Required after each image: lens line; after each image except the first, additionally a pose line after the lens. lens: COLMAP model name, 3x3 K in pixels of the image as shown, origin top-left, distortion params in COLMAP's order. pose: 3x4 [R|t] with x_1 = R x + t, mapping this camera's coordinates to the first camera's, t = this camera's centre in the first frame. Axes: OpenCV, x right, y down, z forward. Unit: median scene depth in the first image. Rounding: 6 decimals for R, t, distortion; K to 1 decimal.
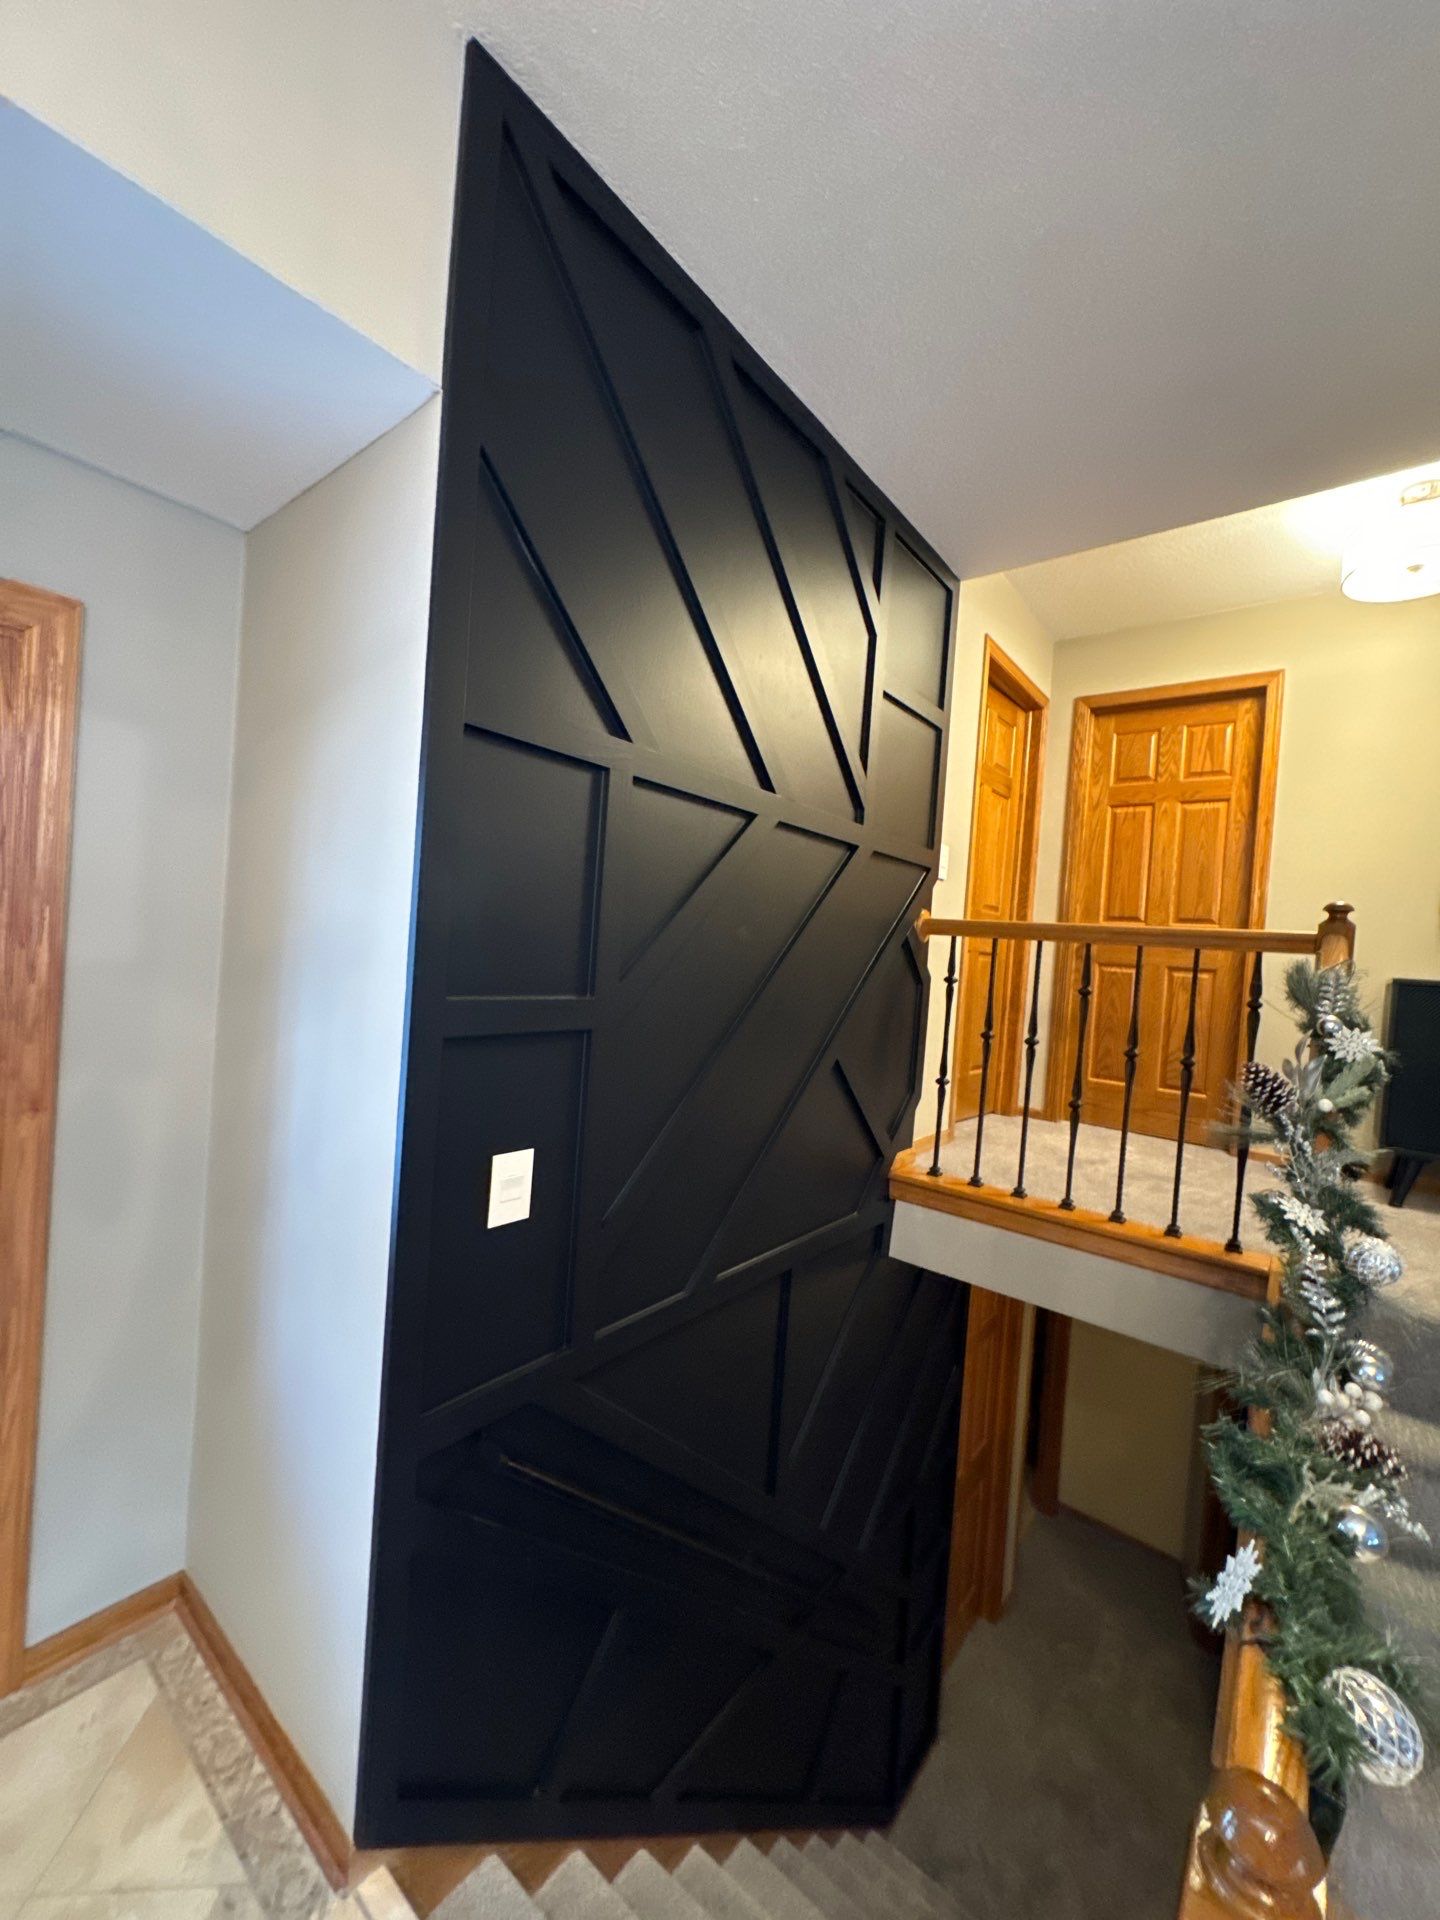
lens RADIAL K [[761.2, 0, 717.6], [0, 761.2, 958.3], [0, 0, 1]] dist [-0.001213, 0.000124]
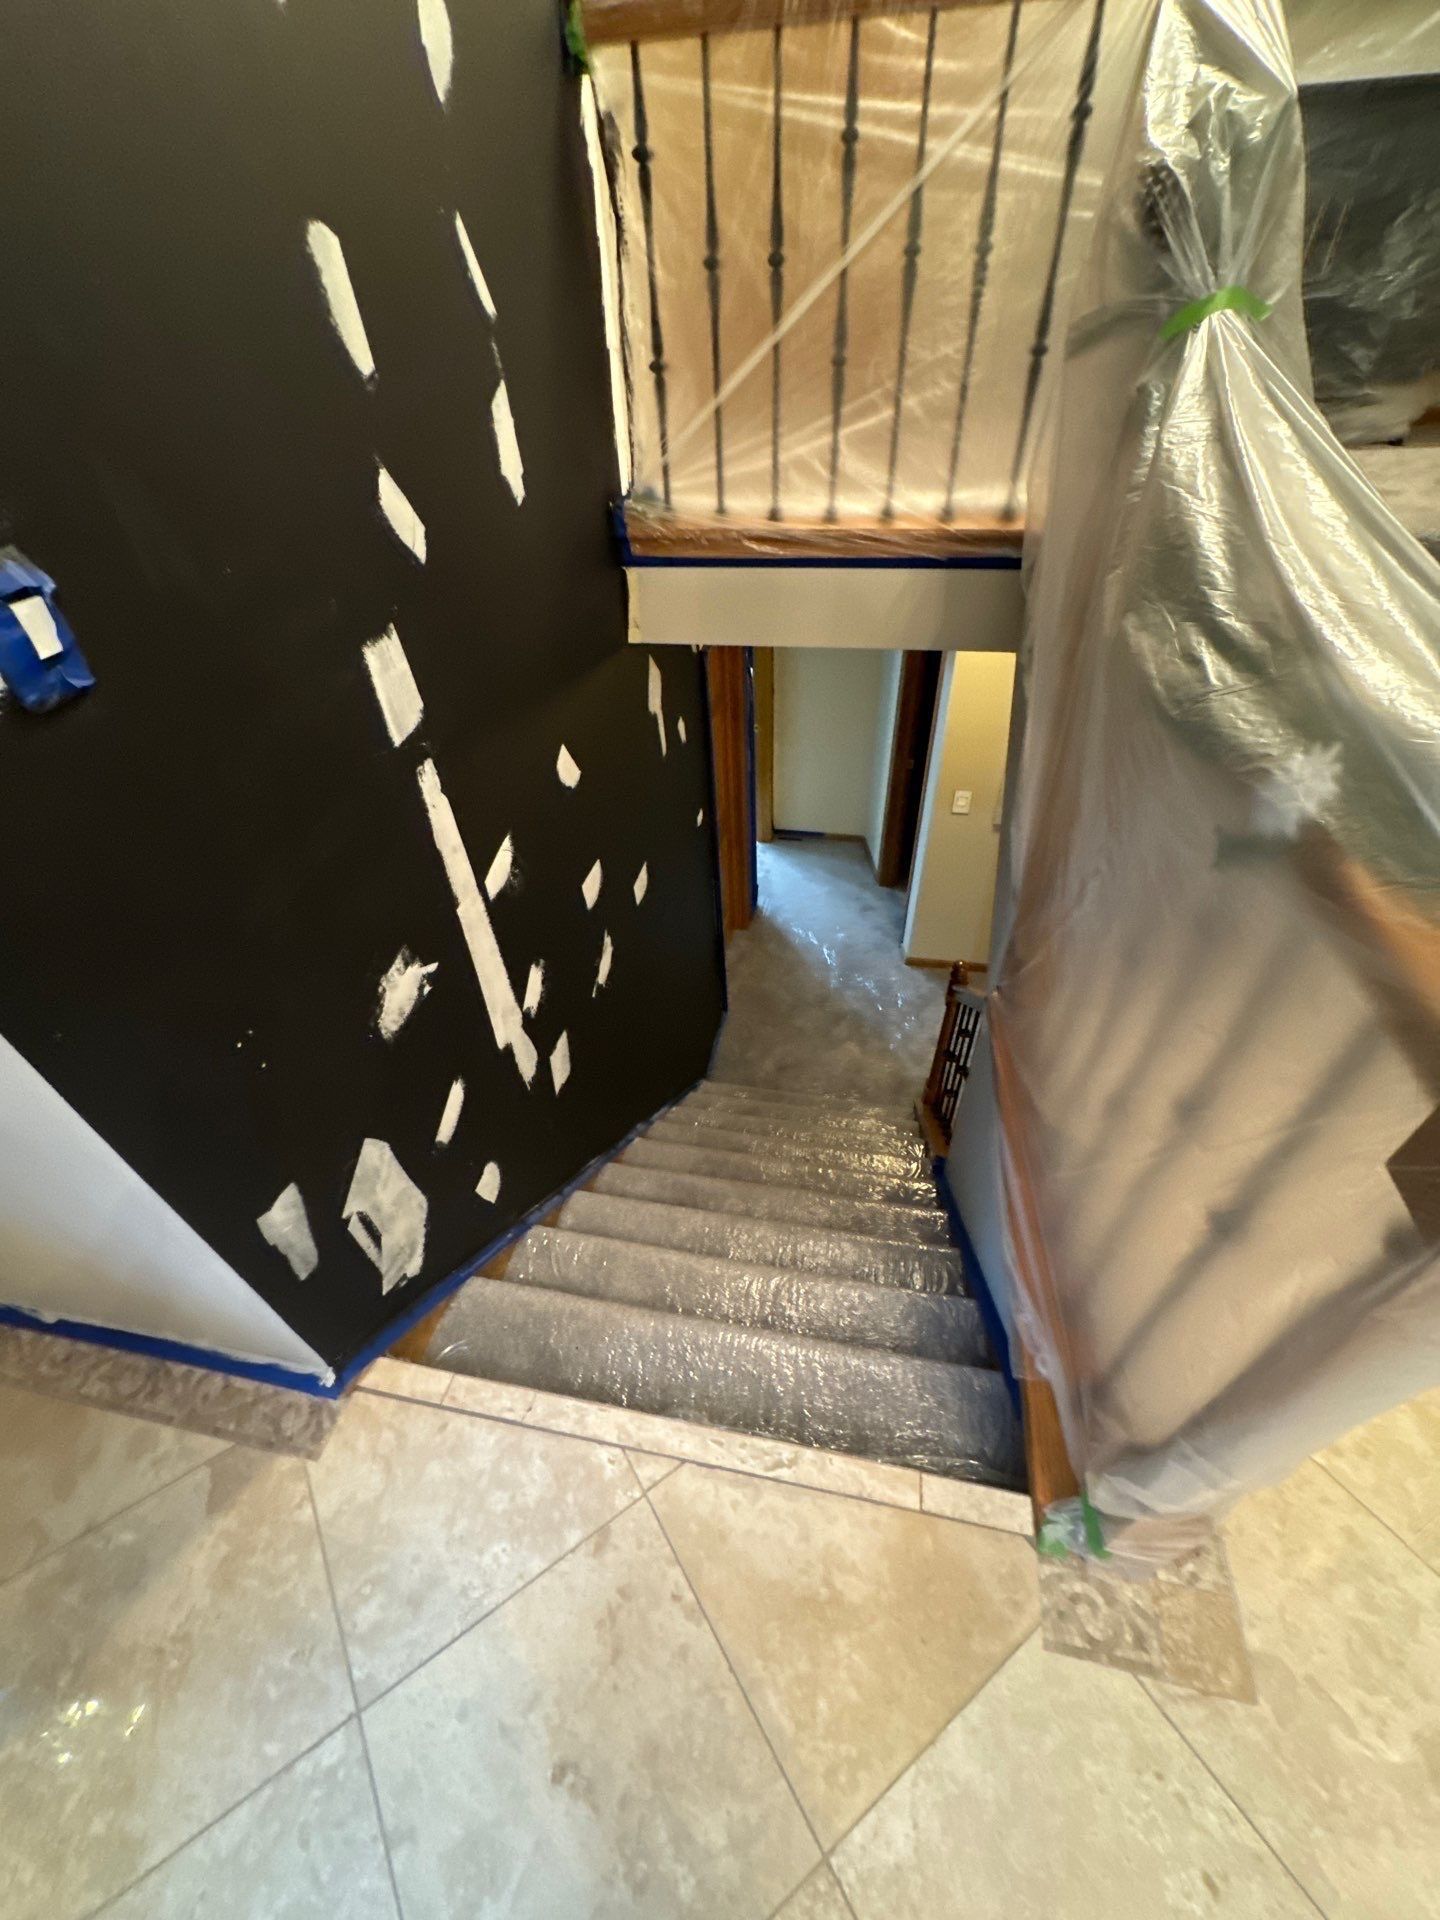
lens RADIAL K [[761.2, 0, 722.9], [0, 761.2, 961.0], [0, 0, 1]] dist [-0.001213, 0.000124]
pose [[0.881173, -0.387050, 0.271525, -0.059481], [0.113805, 0.731052, 0.672764, 0.114331], [-0.458892, -0.561921, 0.688231, 0.224107]]
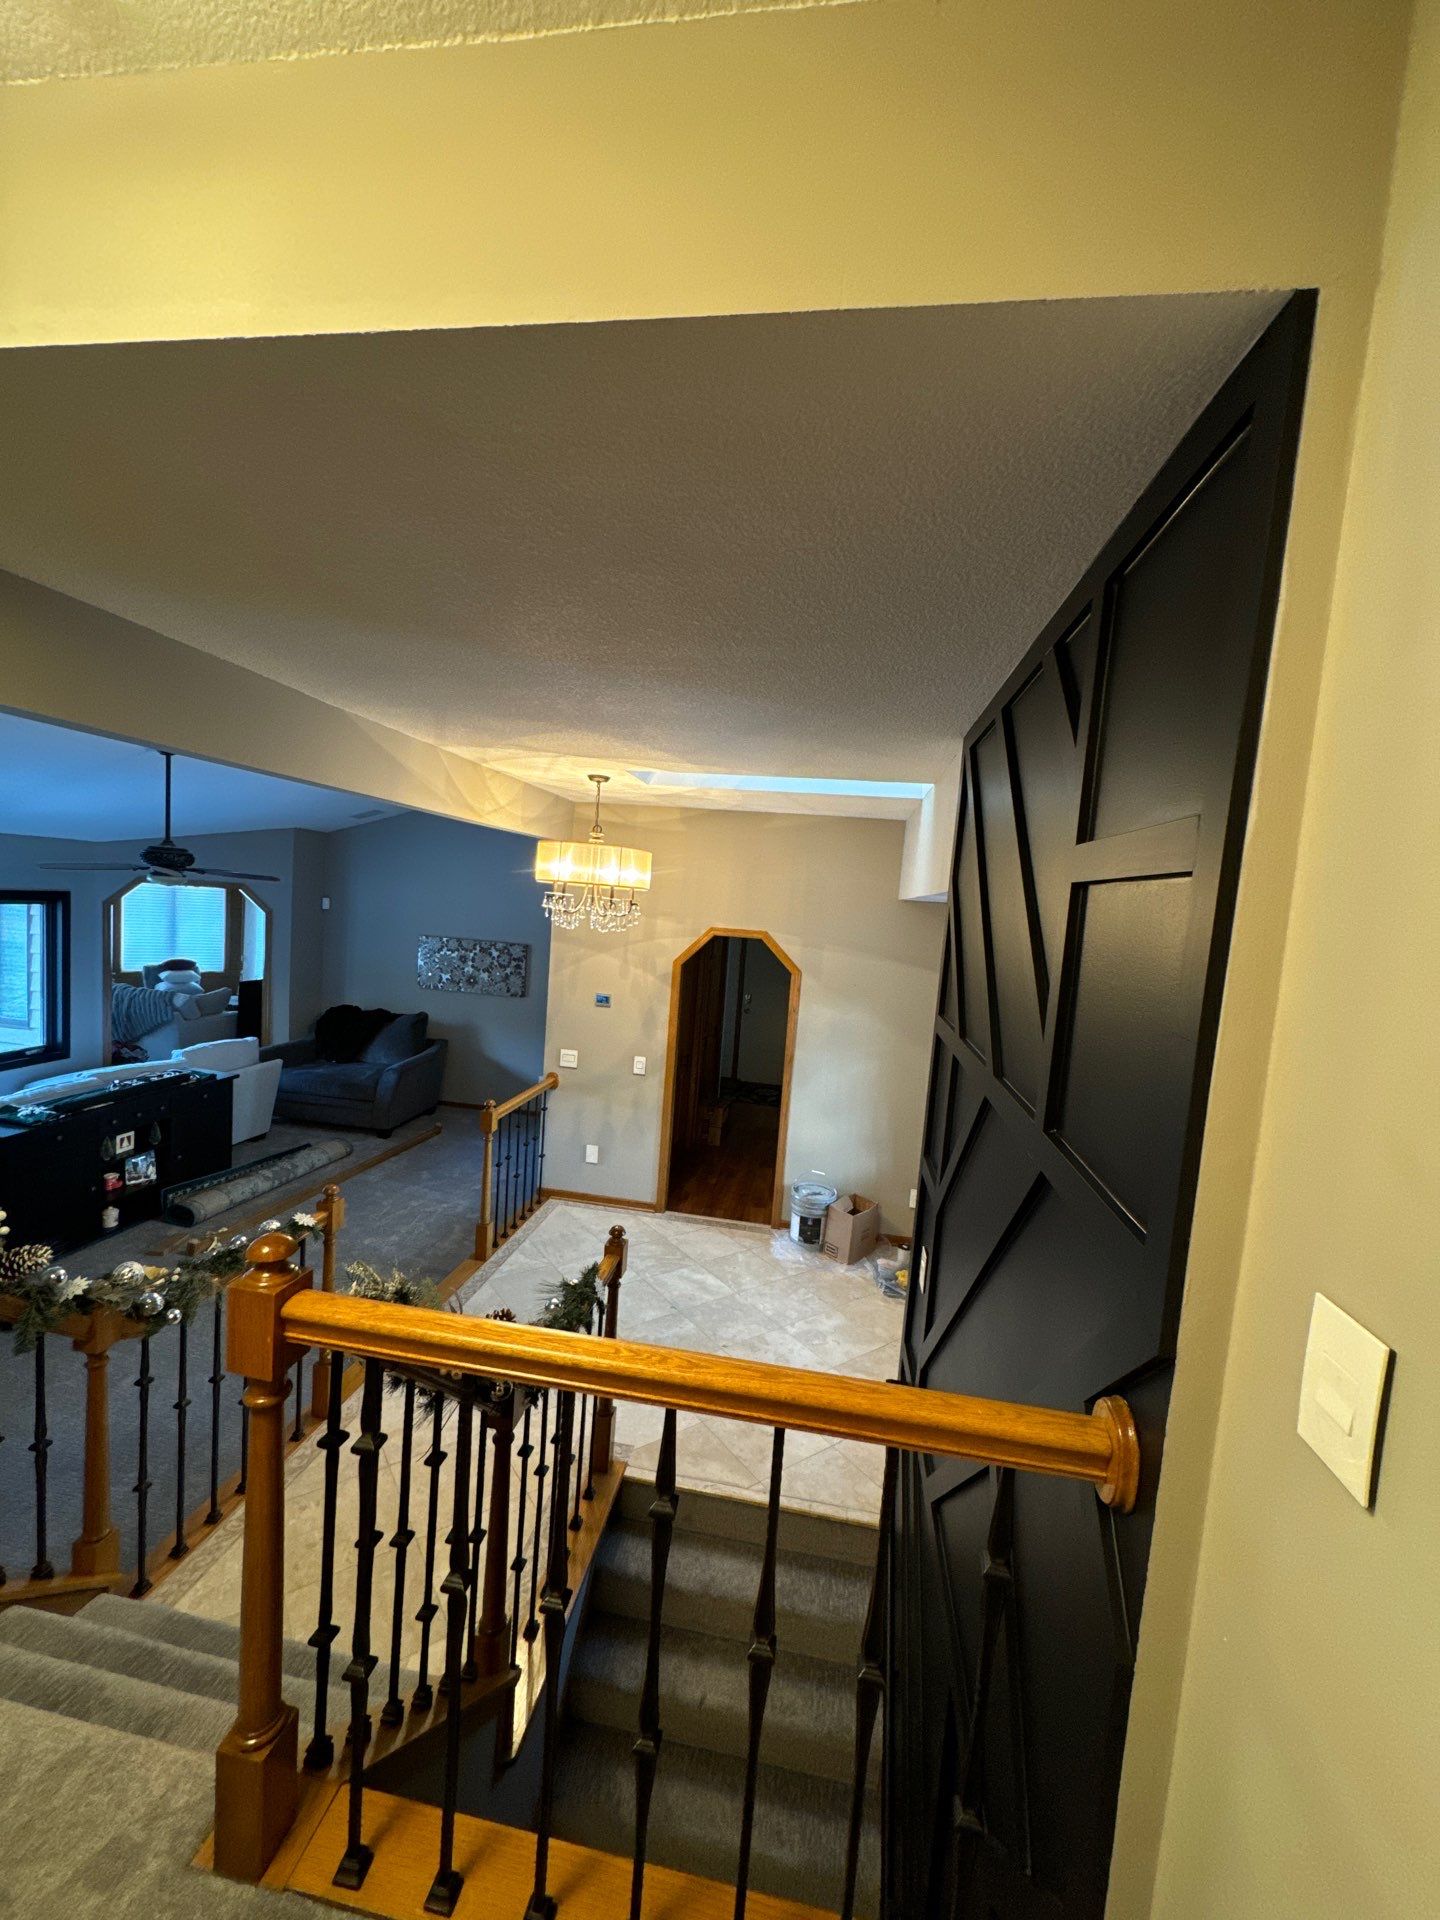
lens RADIAL K [[761.2, 0, 717.5], [0, 761.2, 959.6], [0, 0, 1]] dist [-0.001213, 0.000124]
pose [[-0.858695, -0.093744, -0.503840, 0.738744], [-0.141901, 0.988181, 0.057982, -0.307426], [0.492449, 0.121284, -0.861849, 1.420015]]
